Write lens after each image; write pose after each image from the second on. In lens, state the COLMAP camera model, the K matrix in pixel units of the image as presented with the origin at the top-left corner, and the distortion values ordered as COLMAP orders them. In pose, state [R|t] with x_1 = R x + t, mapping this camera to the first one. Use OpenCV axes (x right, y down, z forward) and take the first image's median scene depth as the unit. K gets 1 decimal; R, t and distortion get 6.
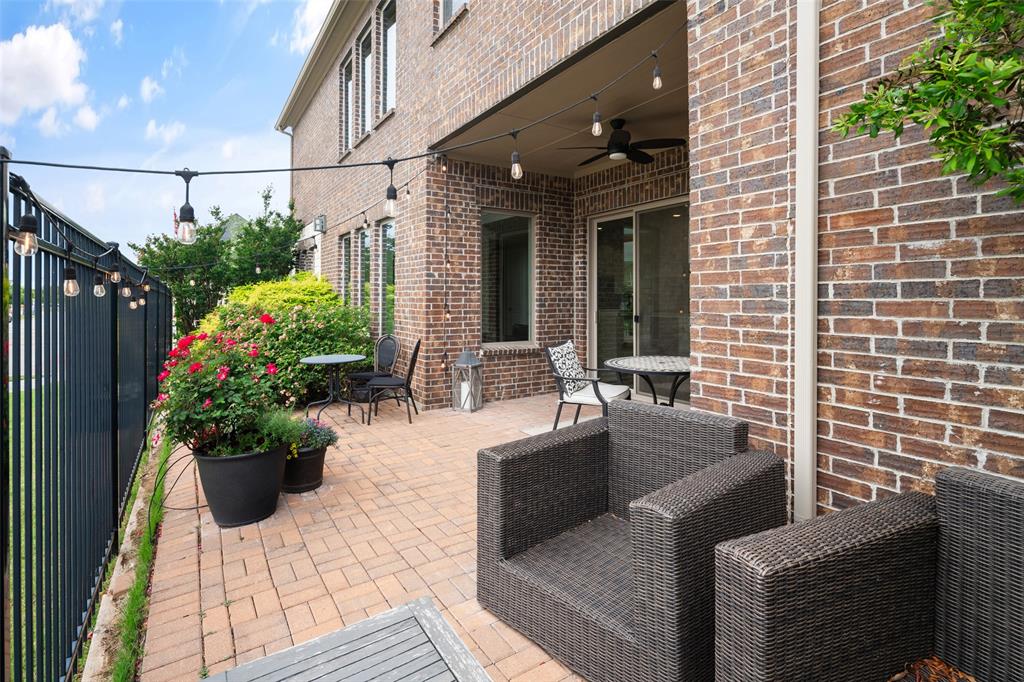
lens RADIAL K [[500.7, 0, 504.1], [0, 500.7, 303.3], [0, 0, 1]] dist [-0.000138, 0.000178]
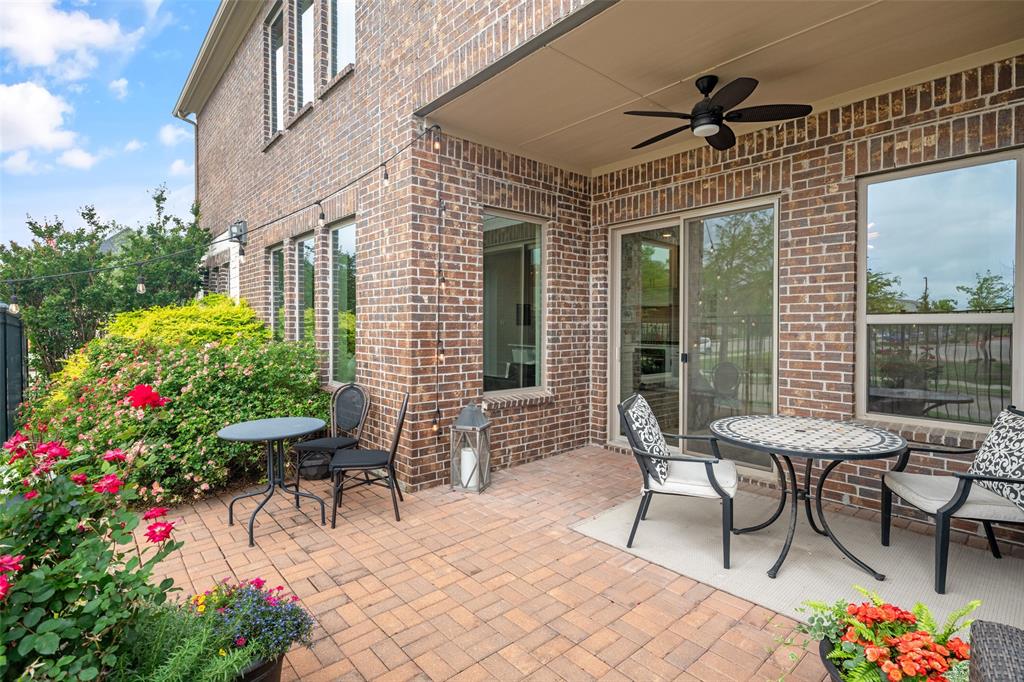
lens RADIAL K [[497.3, 0, 512.0], [0, 497.3, 341.0], [0, 0, 1]] dist [0.001203, -0.000495]
pose [[0.986917, -0.004835, 0.161158, -0.115749], [0.001143, 0.999735, 0.023000, -0.012335], [-0.161226, -0.022515, 0.986661, 0.263955]]
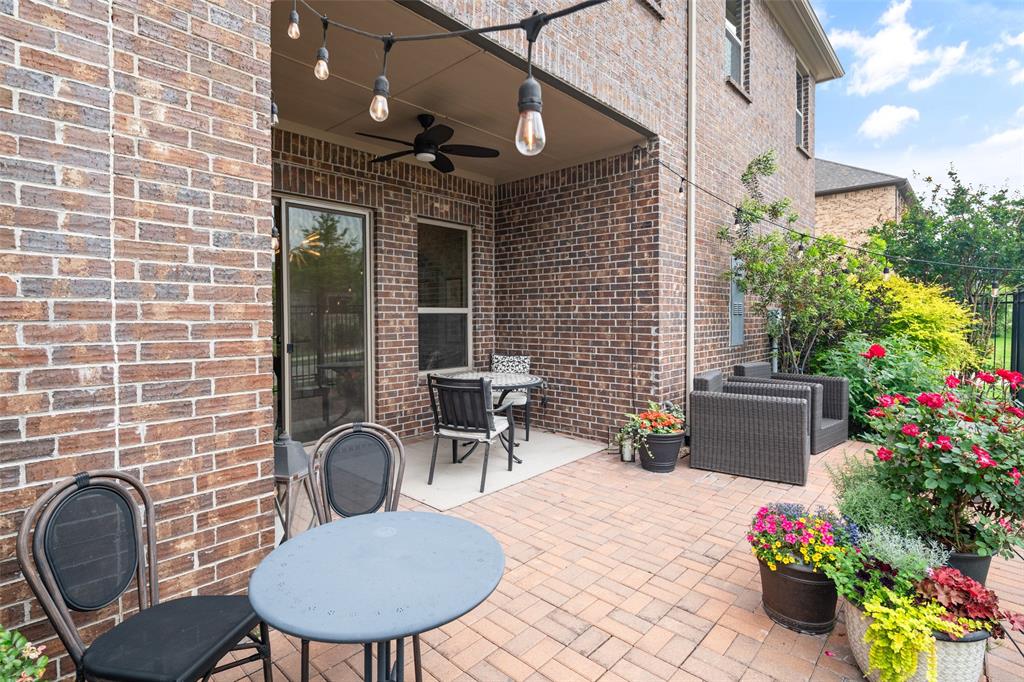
lens RADIAL K [[494.7, 0, 509.8], [0, 494.7, 334.6], [0, 0, 1]] dist [0.000490, -0.000093]
pose [[-0.261866, -0.034771, 0.964478, -0.491363], [0.011074, 0.999177, 0.039029, -0.013191], [-0.965041, 0.020900, -0.261266, 0.819816]]
